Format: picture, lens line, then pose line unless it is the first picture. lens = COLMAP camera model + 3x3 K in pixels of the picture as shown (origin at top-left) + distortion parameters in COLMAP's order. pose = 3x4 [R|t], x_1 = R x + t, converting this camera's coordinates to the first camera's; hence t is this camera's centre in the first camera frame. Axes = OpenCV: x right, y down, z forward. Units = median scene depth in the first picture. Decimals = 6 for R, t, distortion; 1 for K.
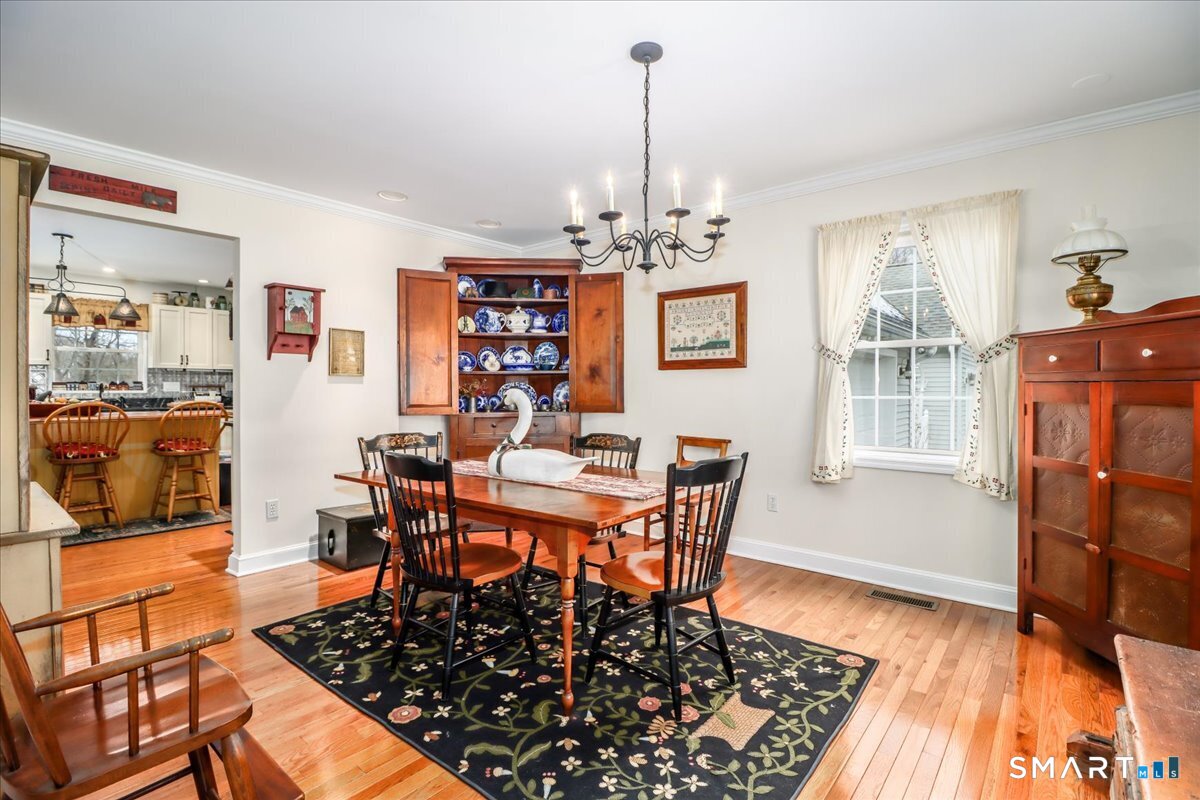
lens RADIAL K [[563.9, 0, 604.6], [0, 563.9, 393.3], [0, 0, 1]] dist [-0.005957, -0.000548]
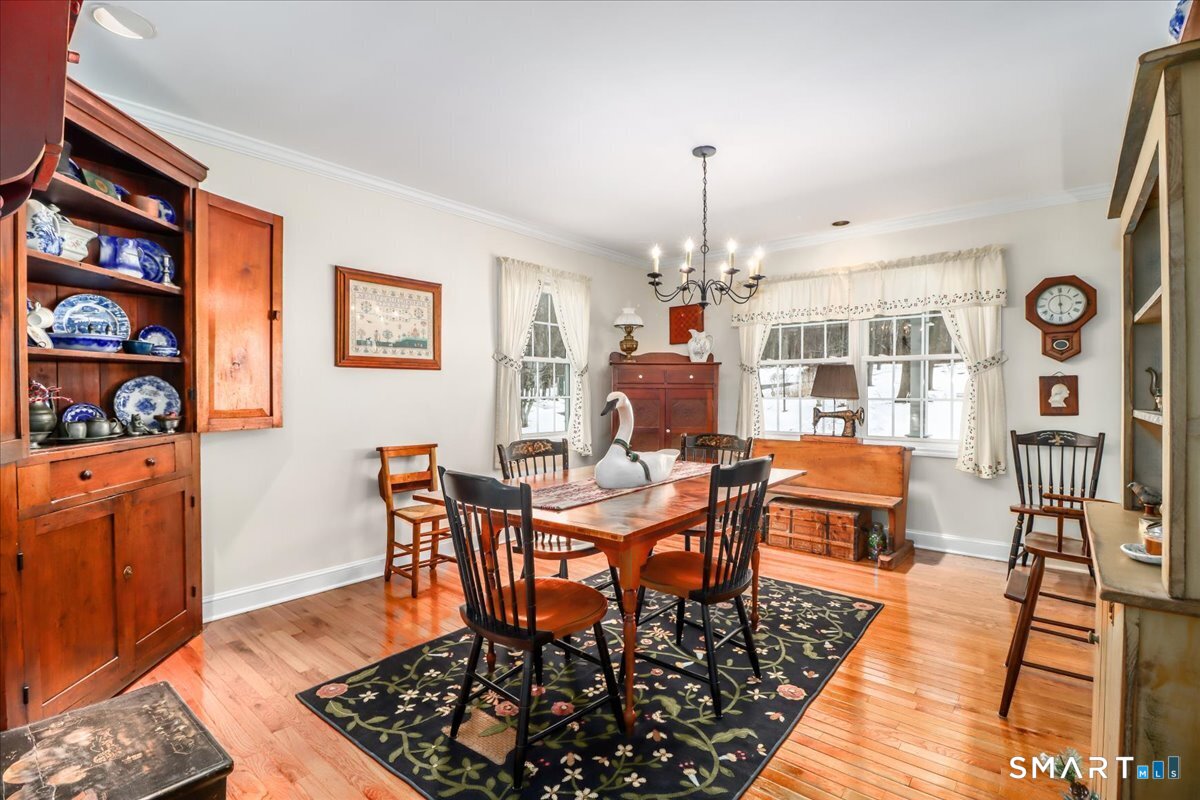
lens RADIAL K [[563.9, 0, 604.8], [0, 563.9, 397.9], [0, 0, 1]] dist [-0.005957, -0.000548]
pose [[-0.010987, -0.009808, 0.999892, -1.021358], [0.005930, 0.999934, 0.009874, -0.006480], [-0.999922, 0.006038, -0.010928, 0.977554]]
